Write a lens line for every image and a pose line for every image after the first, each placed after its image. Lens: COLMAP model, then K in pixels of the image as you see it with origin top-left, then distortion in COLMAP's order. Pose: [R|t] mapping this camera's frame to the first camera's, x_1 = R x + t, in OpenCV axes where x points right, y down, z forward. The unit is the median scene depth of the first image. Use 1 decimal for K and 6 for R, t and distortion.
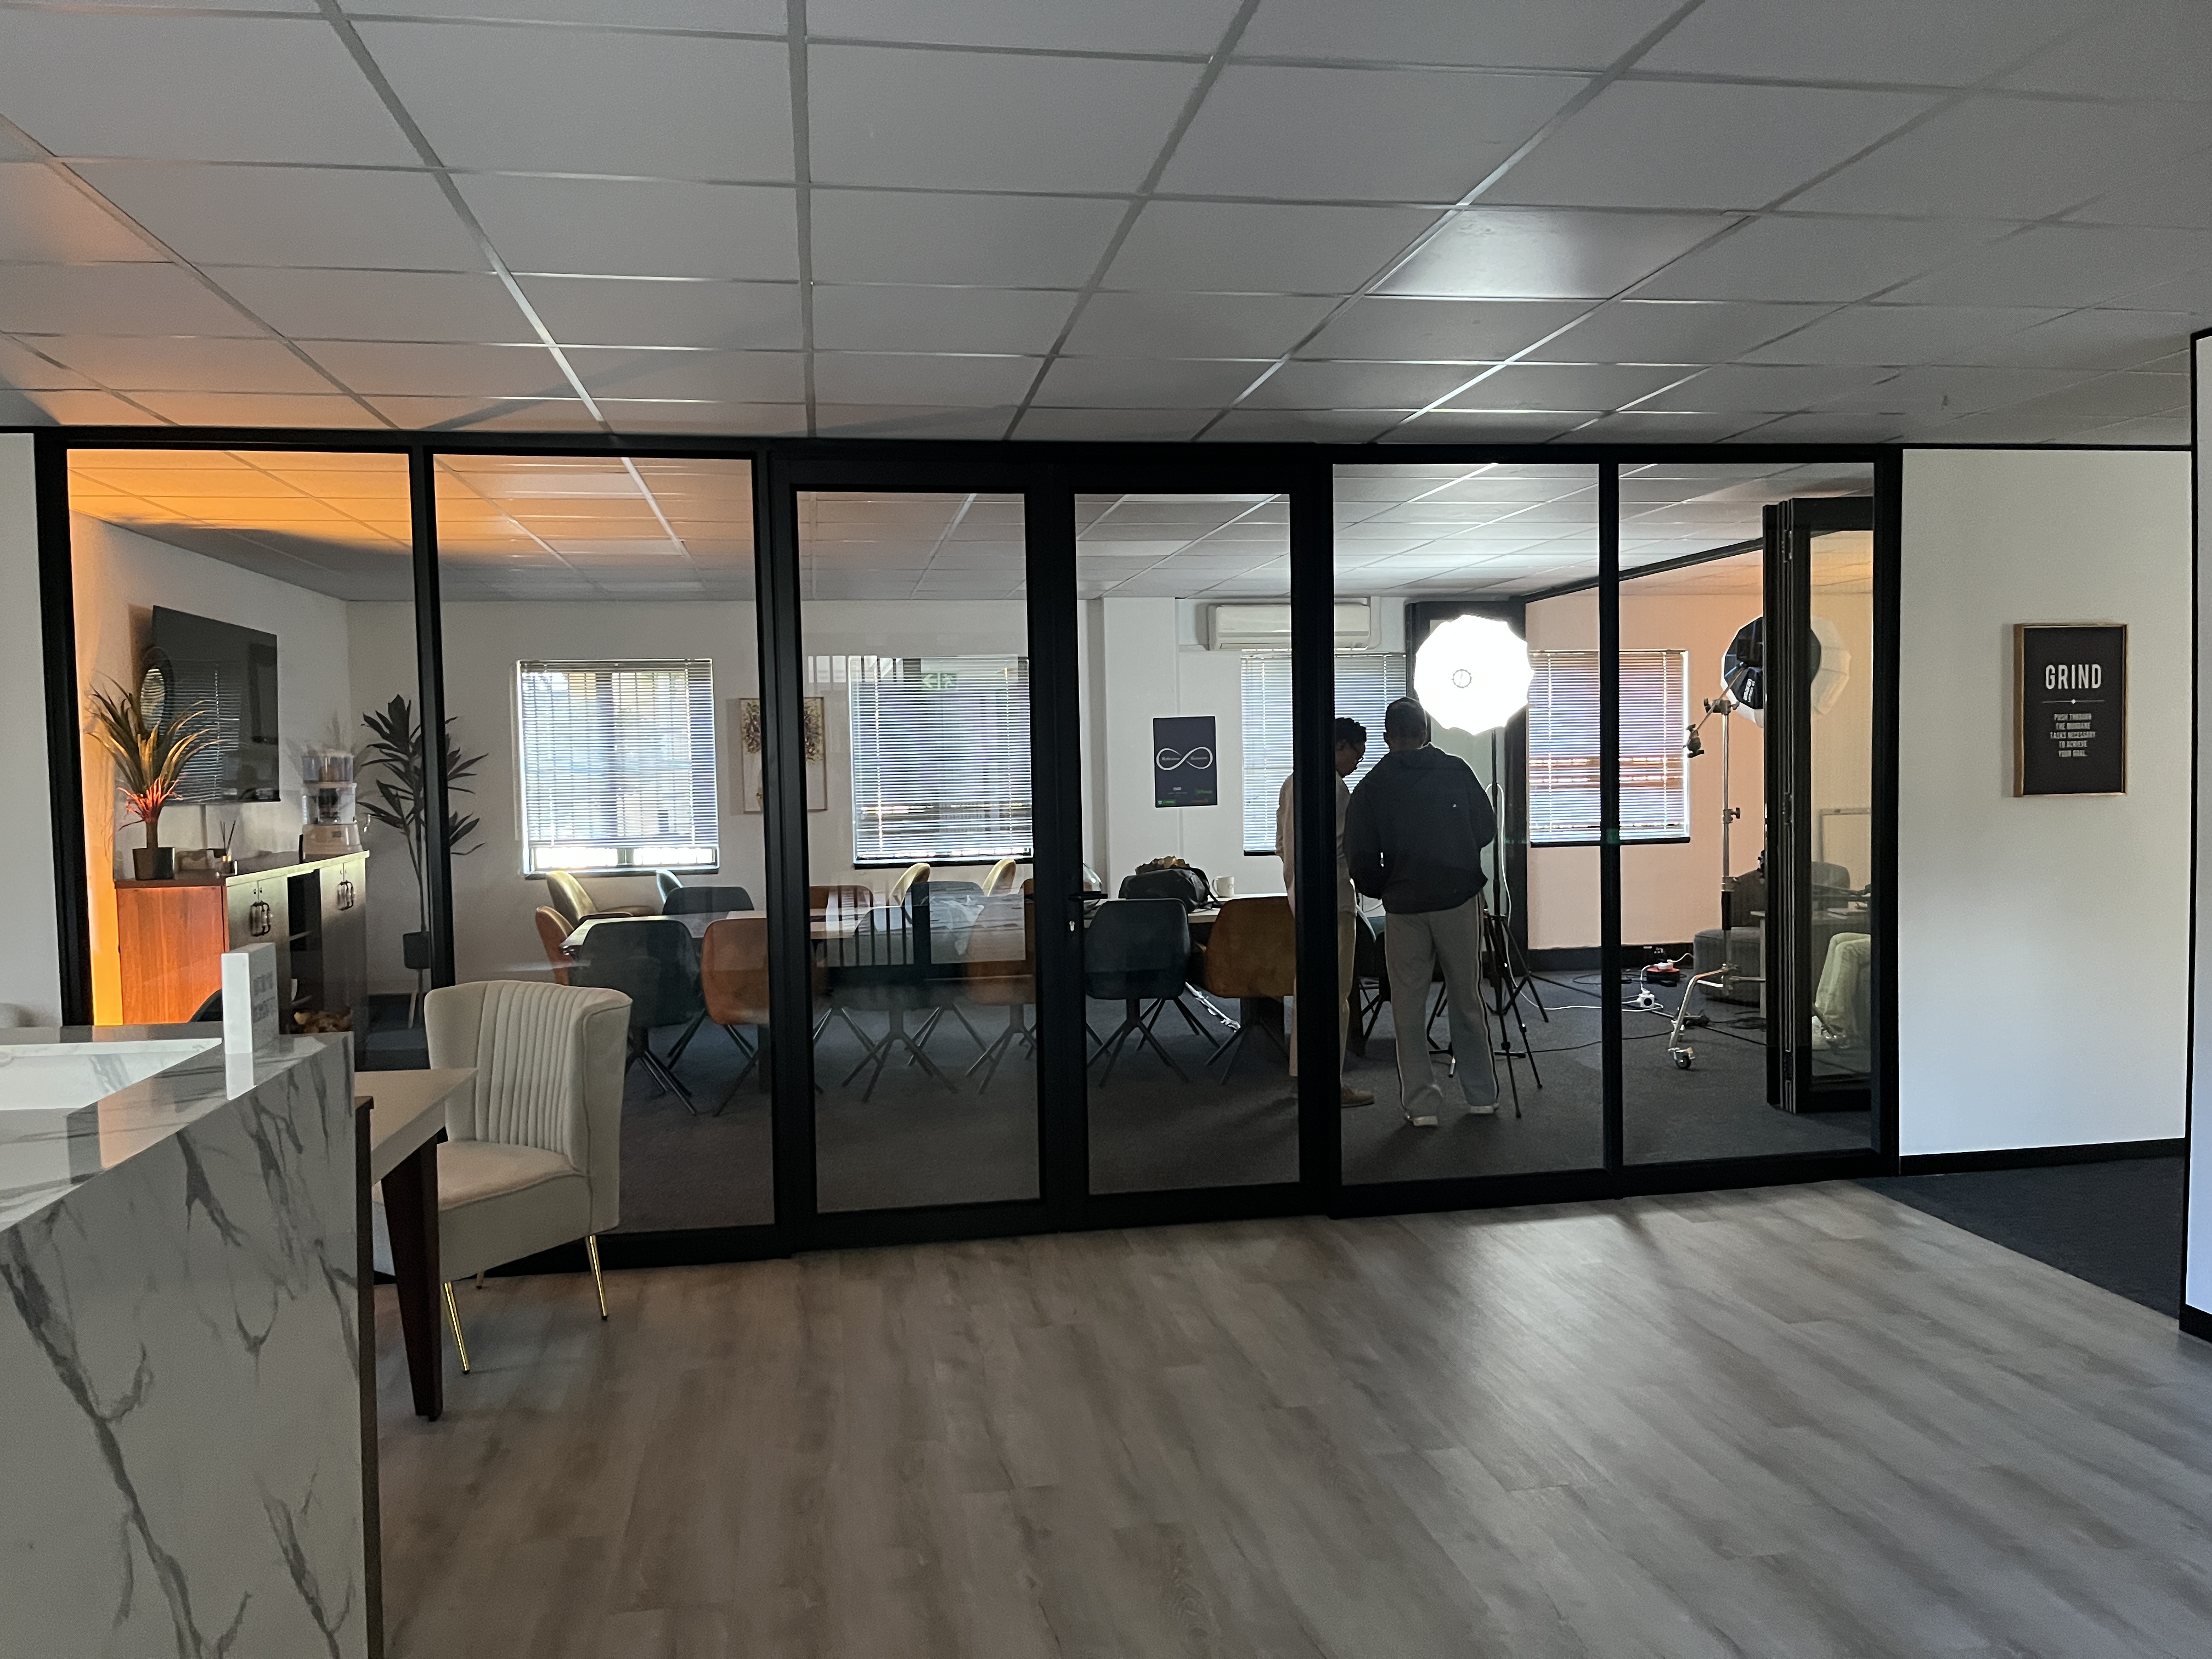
lens RADIAL K [[1661.7, 0, 1097.3], [0, 1661.7, 825.5], [0, 0, 1]] dist [0.062895, -0.088870]
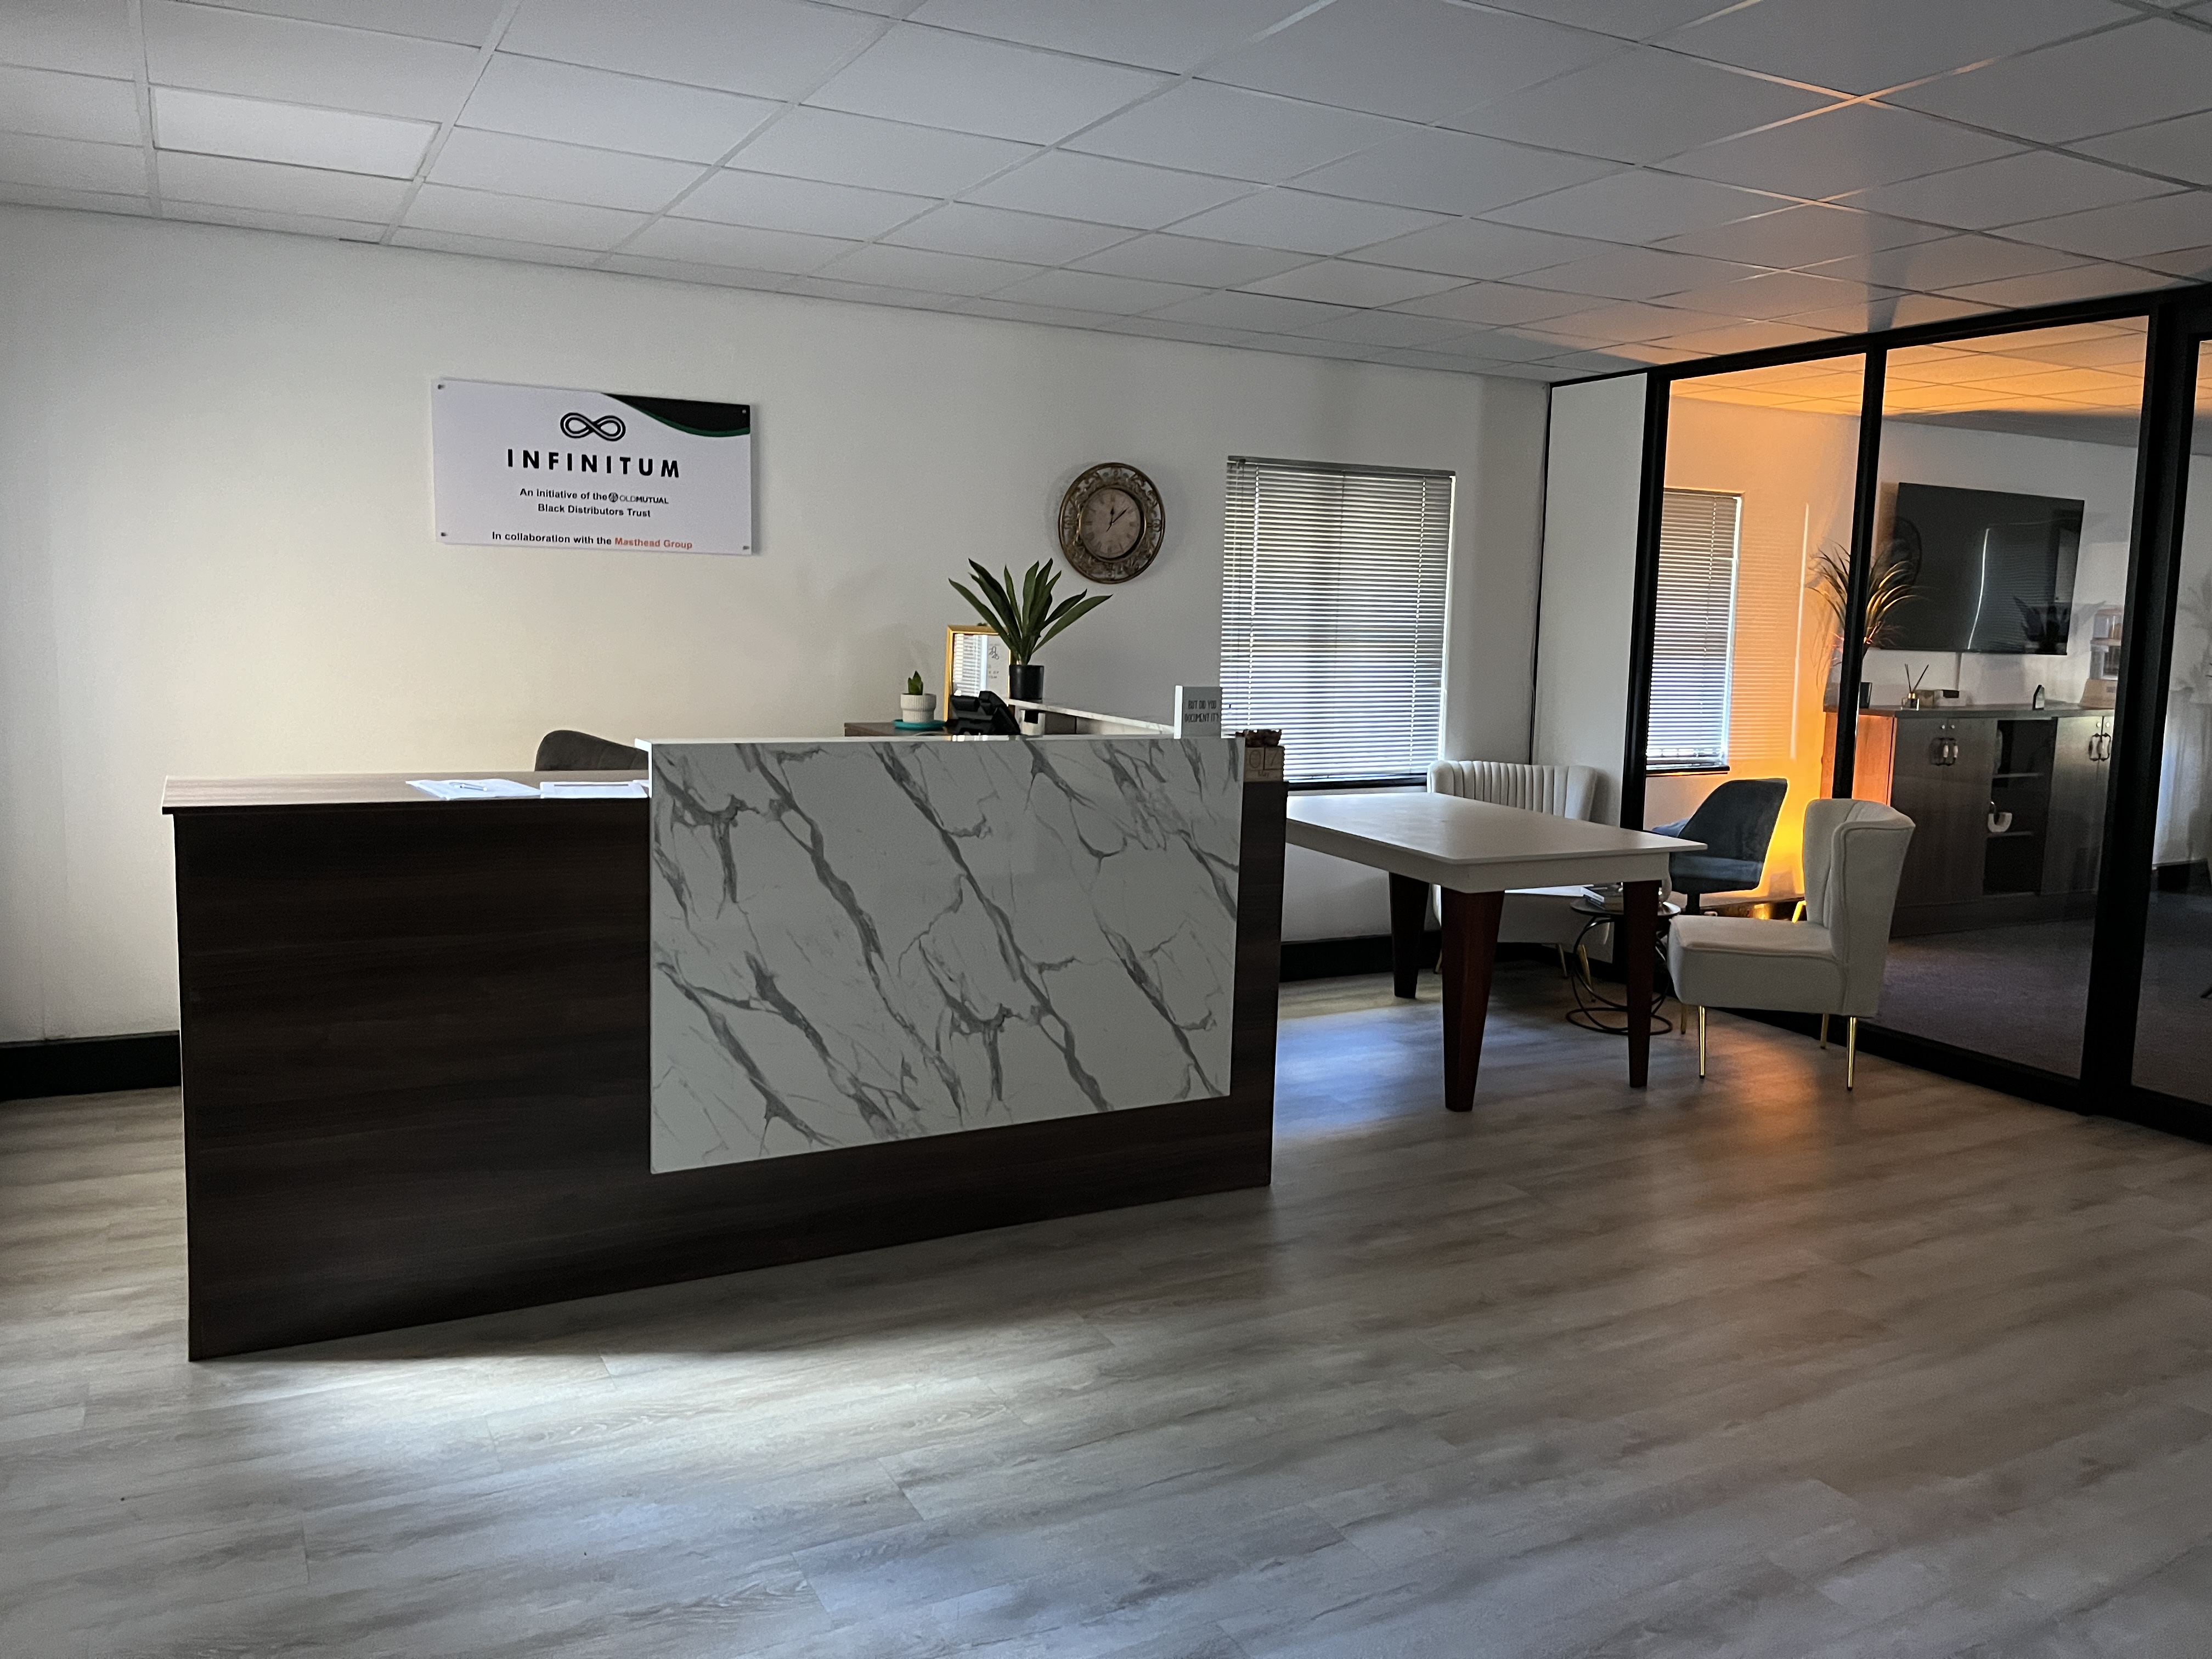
lens RADIAL K [[1660.0, 0, 1103.0], [0, 1660.0, 784.7], [0, 0, 1]] dist [0.064257, -0.131886]
pose [[0.310251, 0.125043, -0.942395, 0.725498], [-0.070533, 0.991607, 0.108353, -0.008610], [0.948035, 0.032854, 0.316466, 0.147311]]
